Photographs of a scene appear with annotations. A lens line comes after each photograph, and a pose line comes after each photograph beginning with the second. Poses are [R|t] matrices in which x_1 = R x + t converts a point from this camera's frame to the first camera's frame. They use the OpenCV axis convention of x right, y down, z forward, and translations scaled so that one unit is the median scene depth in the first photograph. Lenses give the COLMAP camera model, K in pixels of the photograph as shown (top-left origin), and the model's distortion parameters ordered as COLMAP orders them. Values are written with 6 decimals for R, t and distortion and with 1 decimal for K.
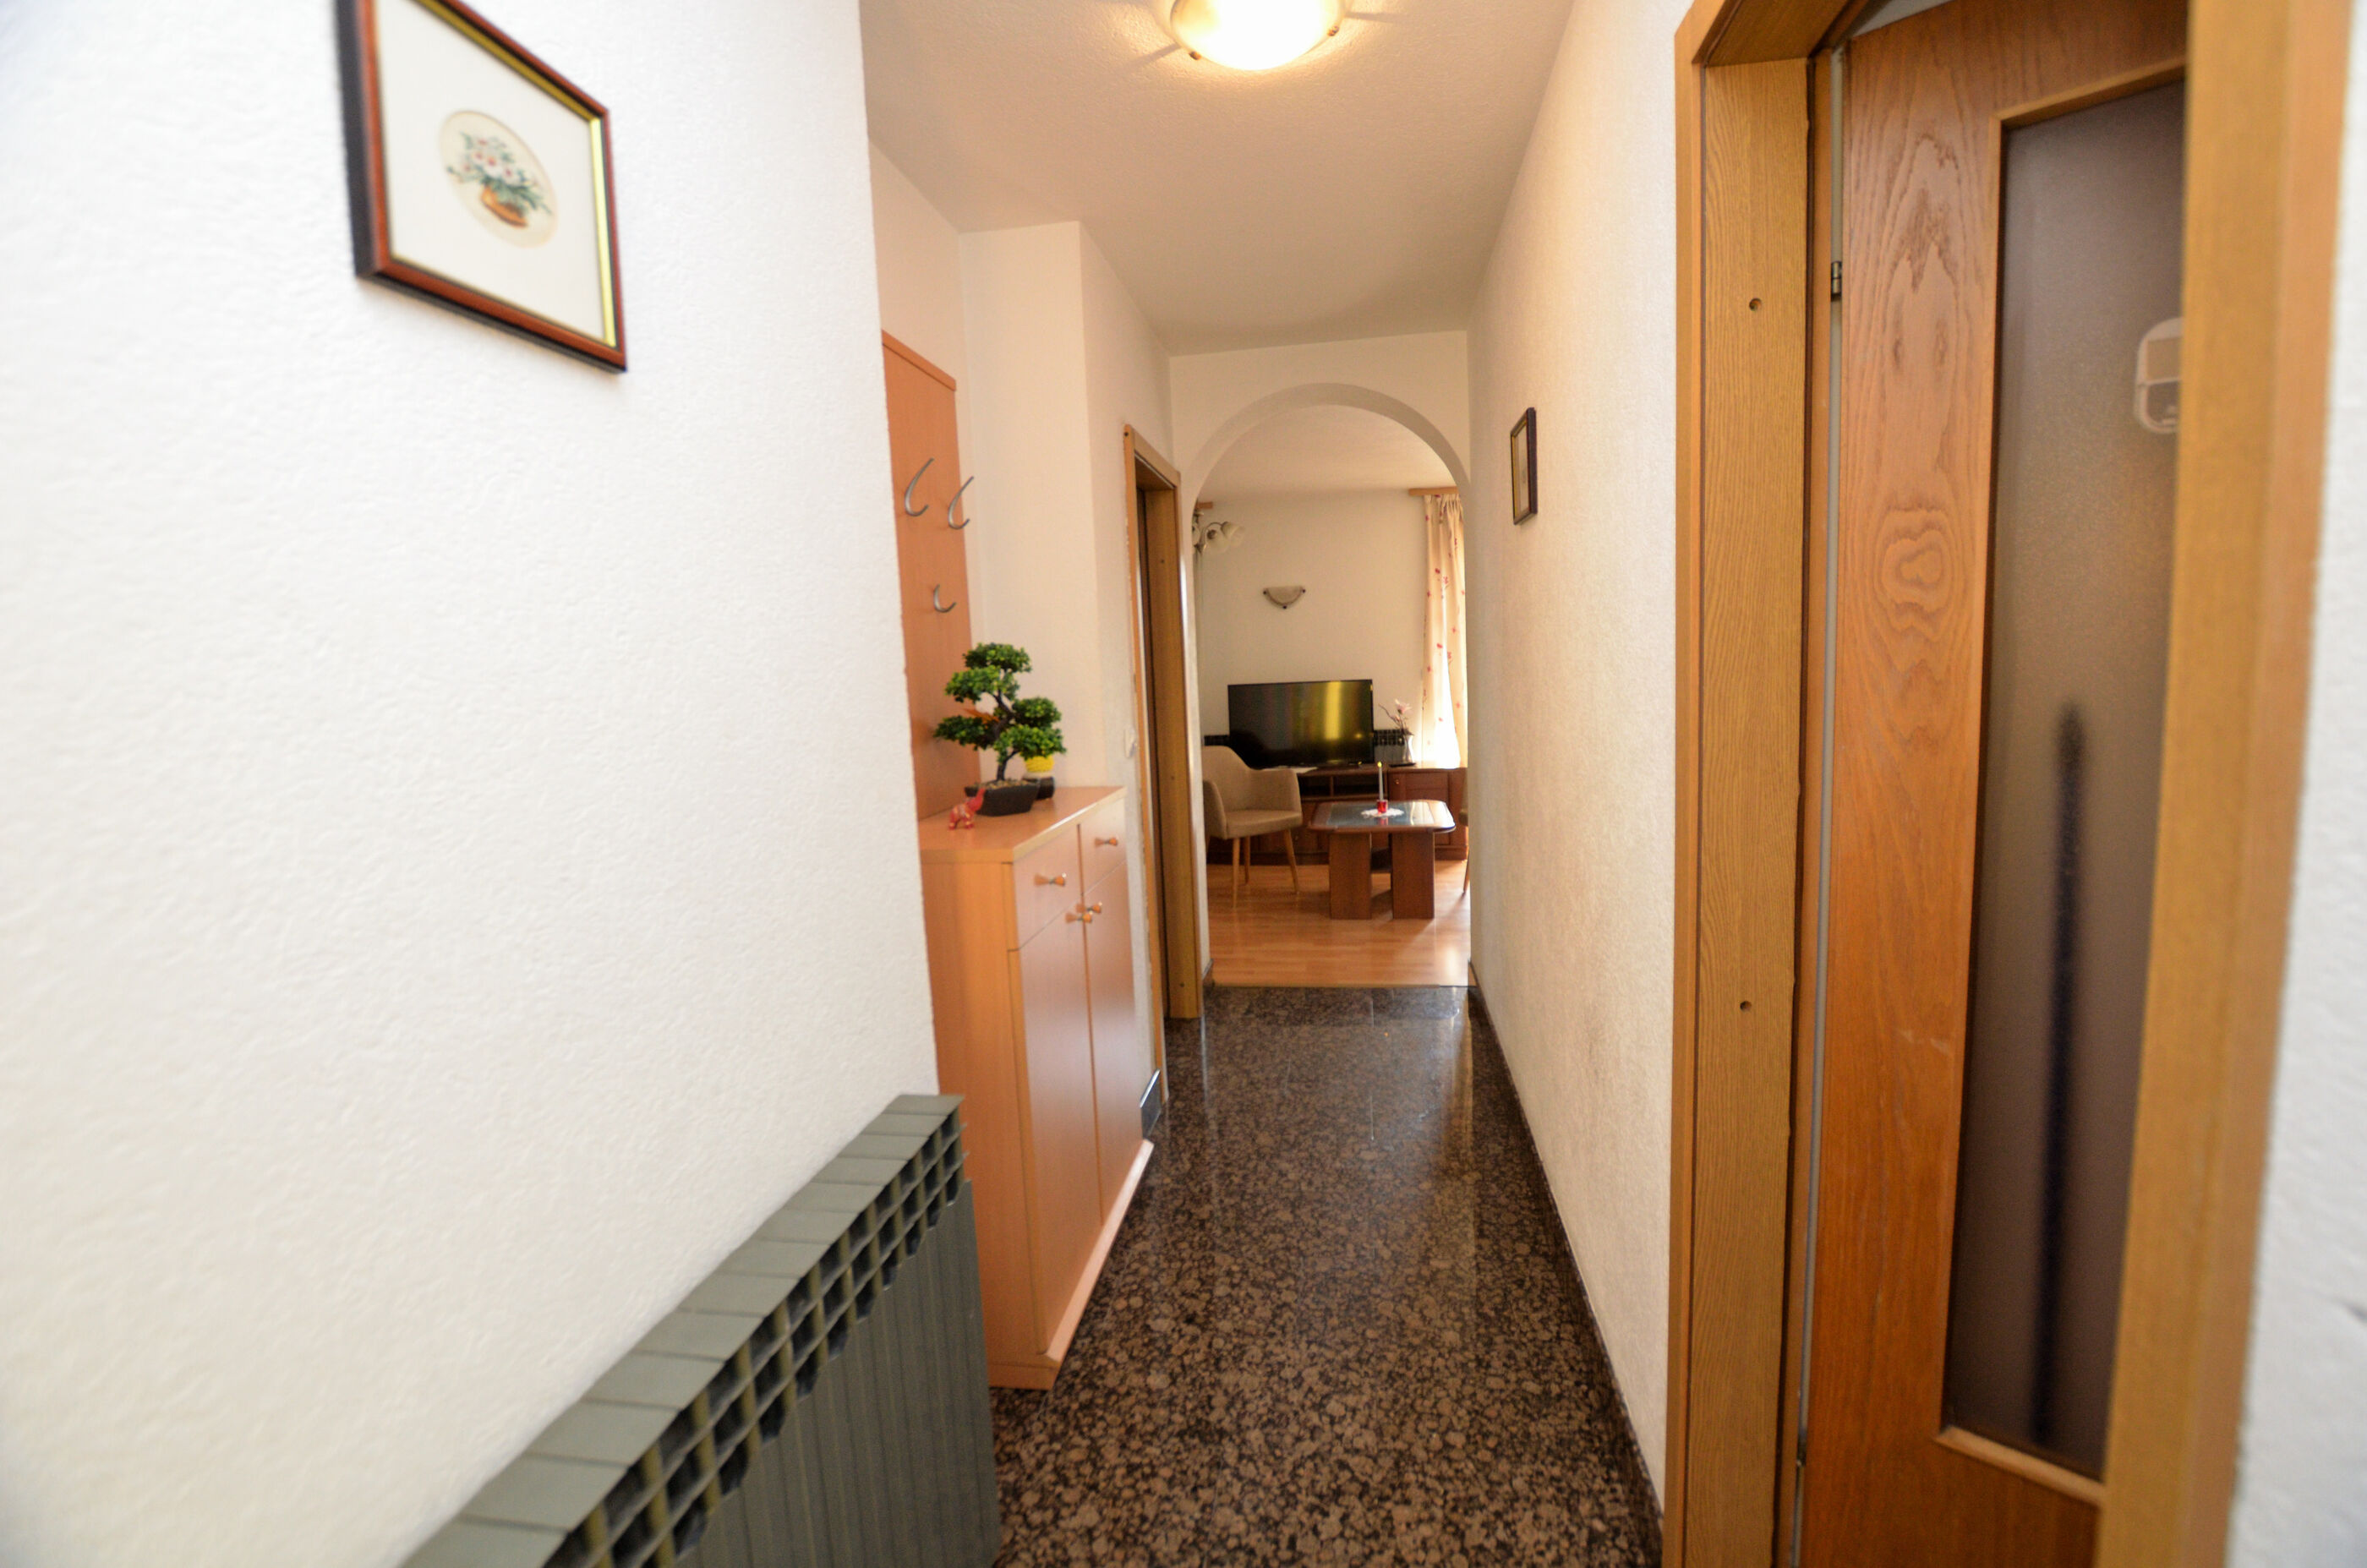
lens RADIAL K [[1047.5, 0, 1206.1], [0, 1047.5, 778.4], [0, 0, 1]] dist [-0.024964, 0.000967]
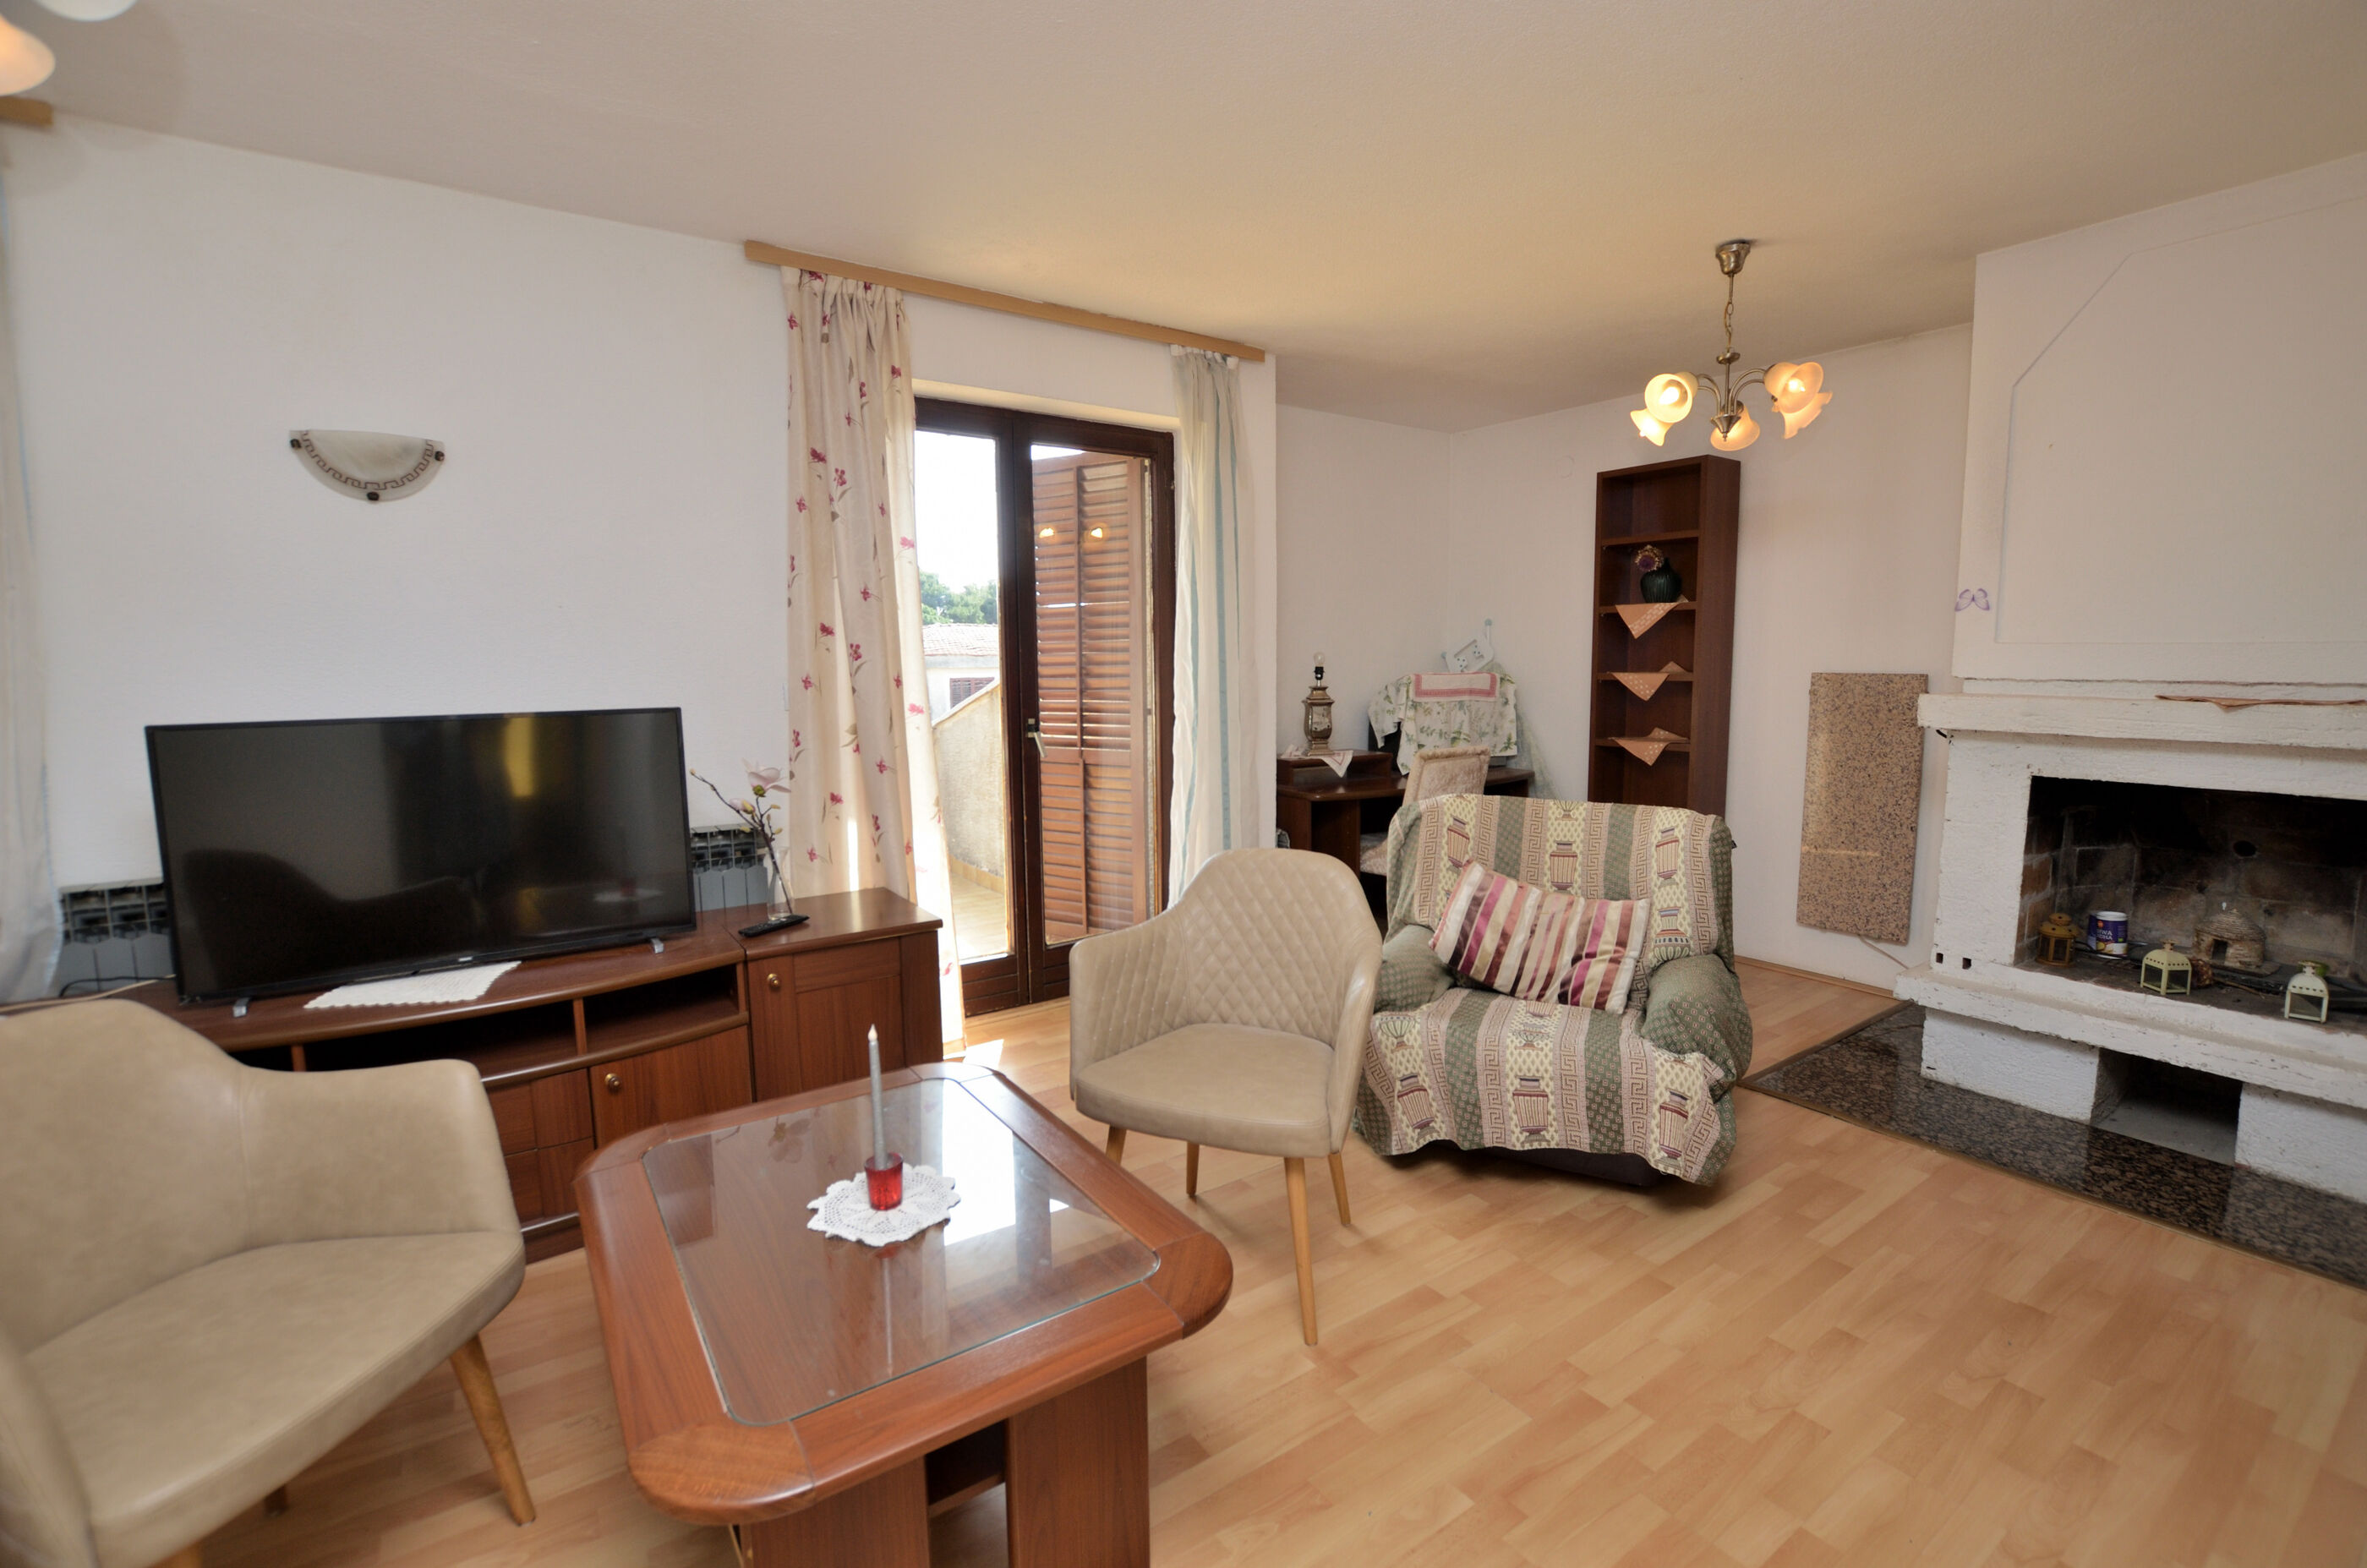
lens RADIAL K [[1053.1, 0, 1223.2], [0, 1053.1, 783.8], [0, 0, 1]] dist [-0.045912, -0.000031]
pose [[0.706732, -0.048505, 0.705817, 0.033429], [0.050606, 0.998557, 0.017951, -0.063251], [-0.705669, 0.023032, 0.708167, 0.591249]]
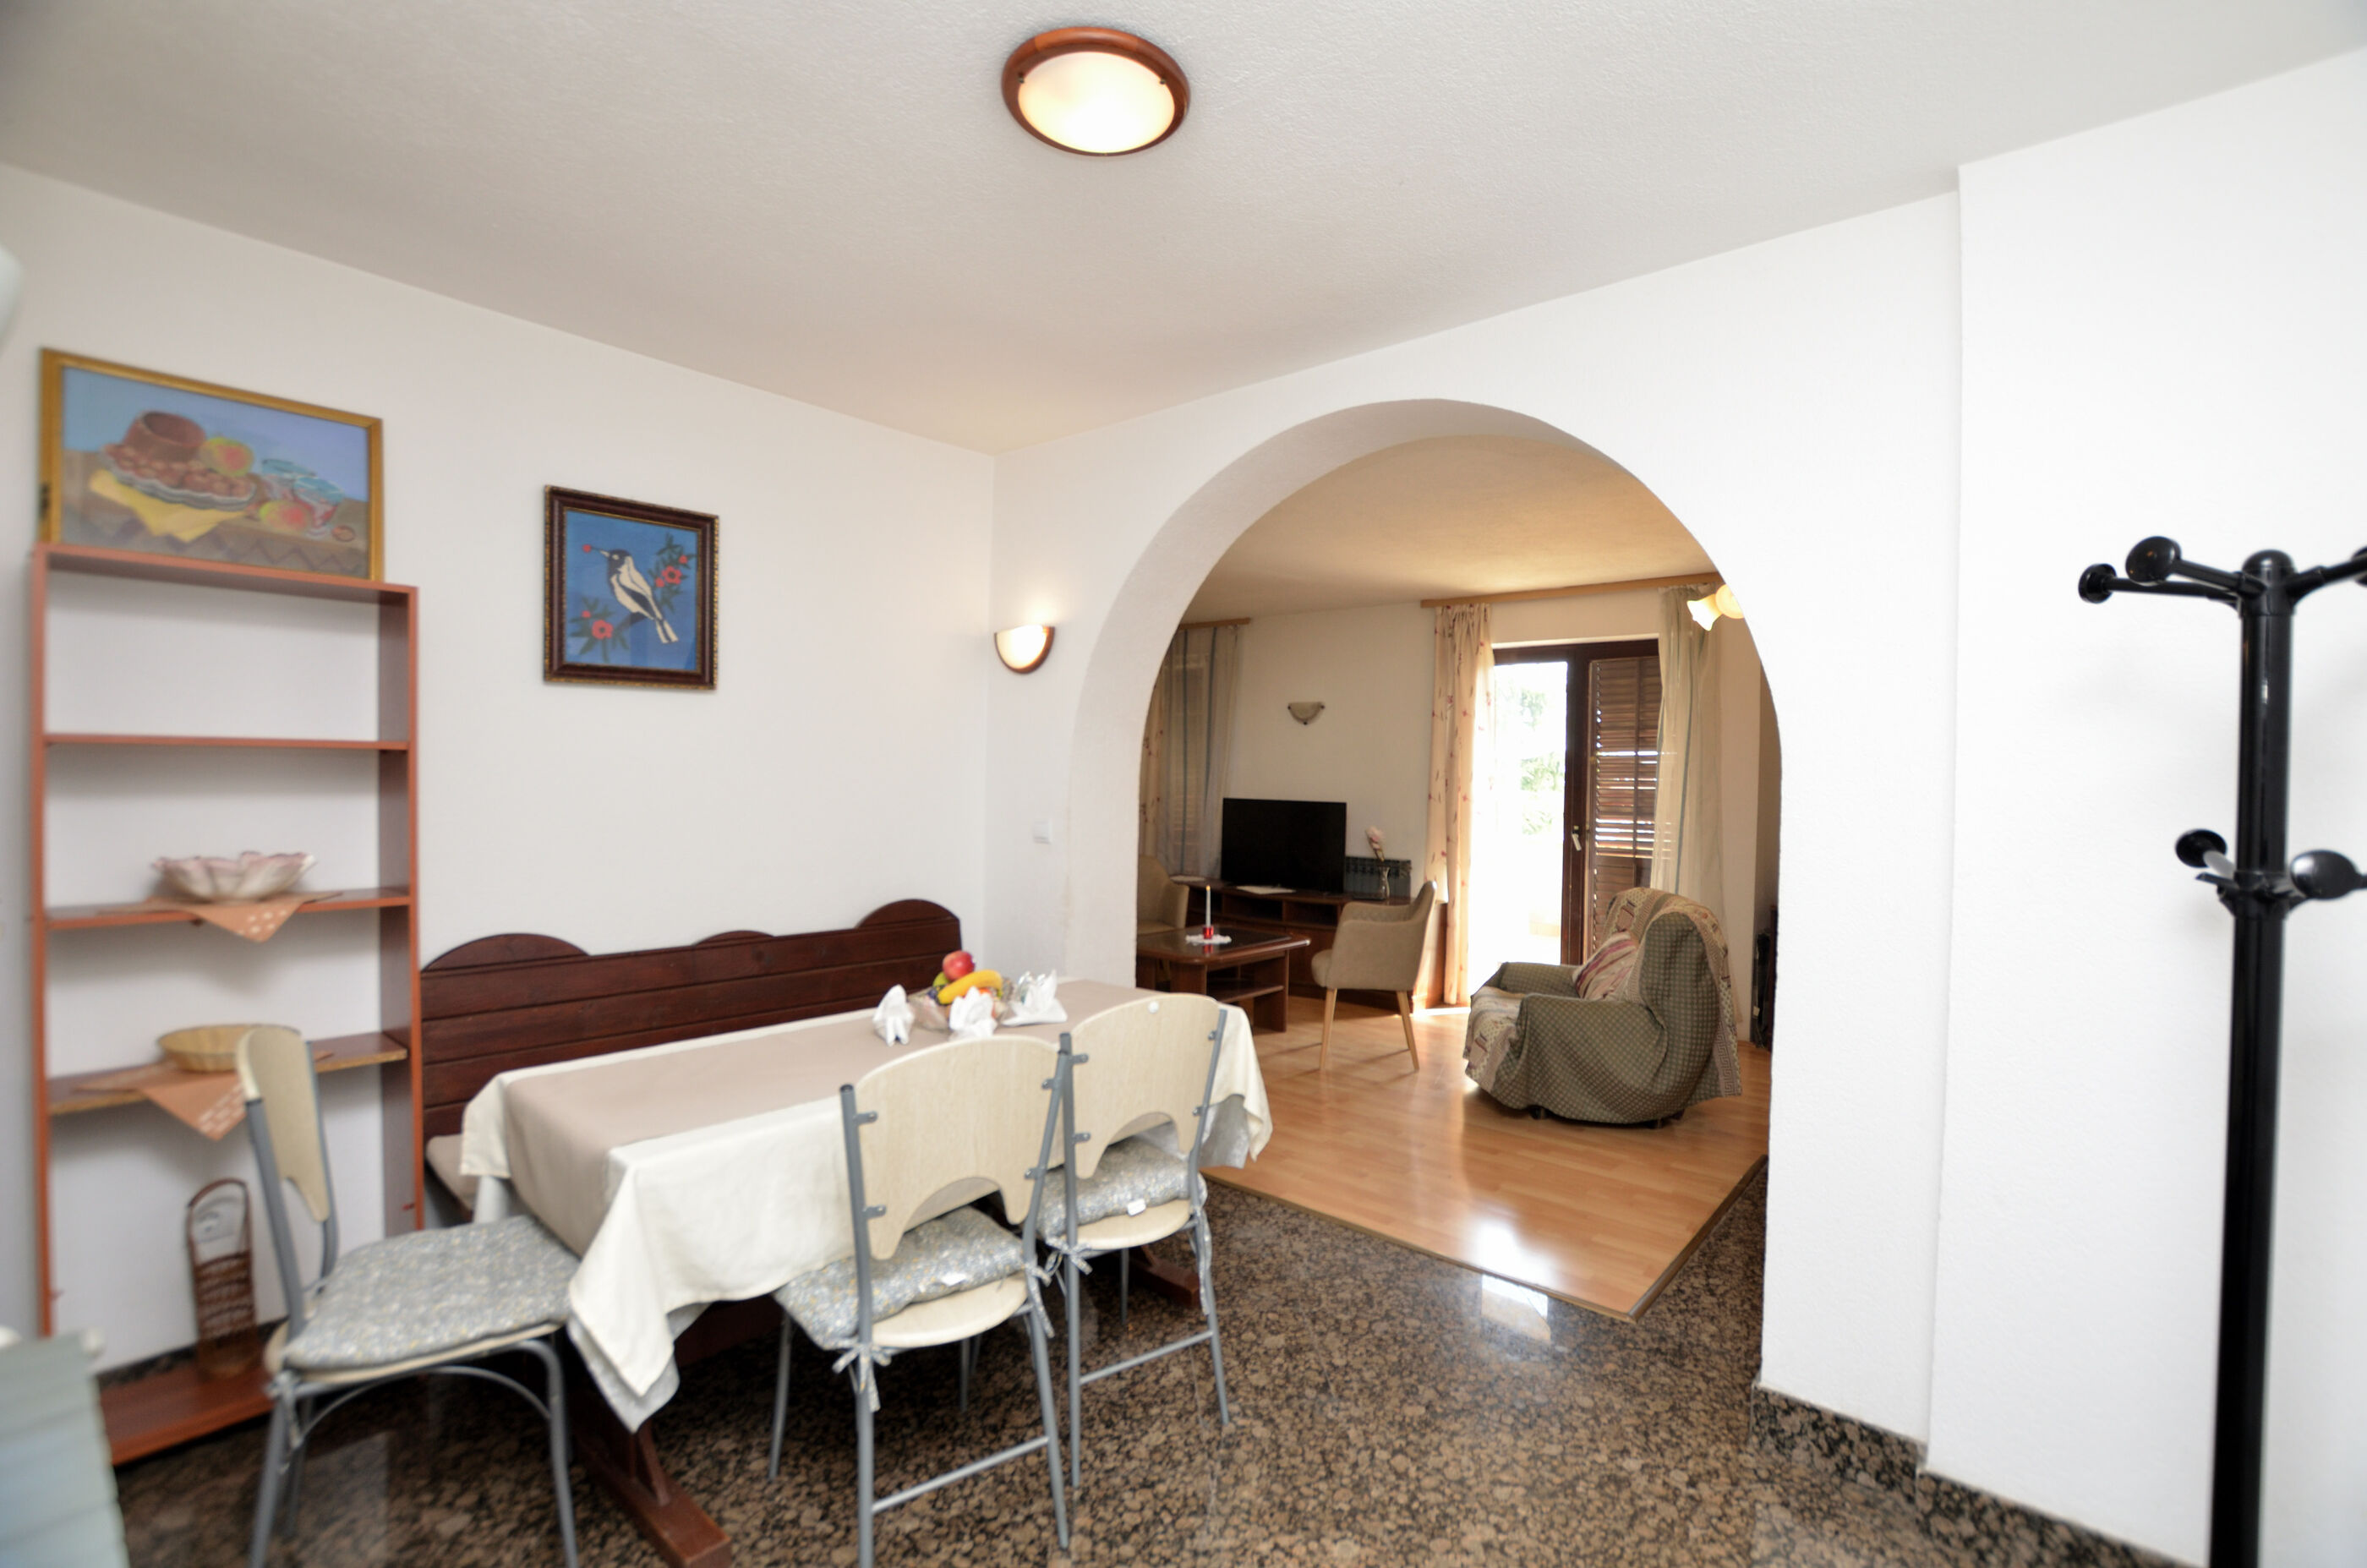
lens RADIAL K [[1047.5, 0, 1206.1], [0, 1047.5, 778.4], [0, 0, 1]] dist [-0.024964, 0.000967]
pose [[0.852197, 0.060137, -0.519754, 0.523285], [-0.108626, 0.992064, -0.063320, -0.042622], [0.511821, 0.110420, 0.851966, 0.137287]]
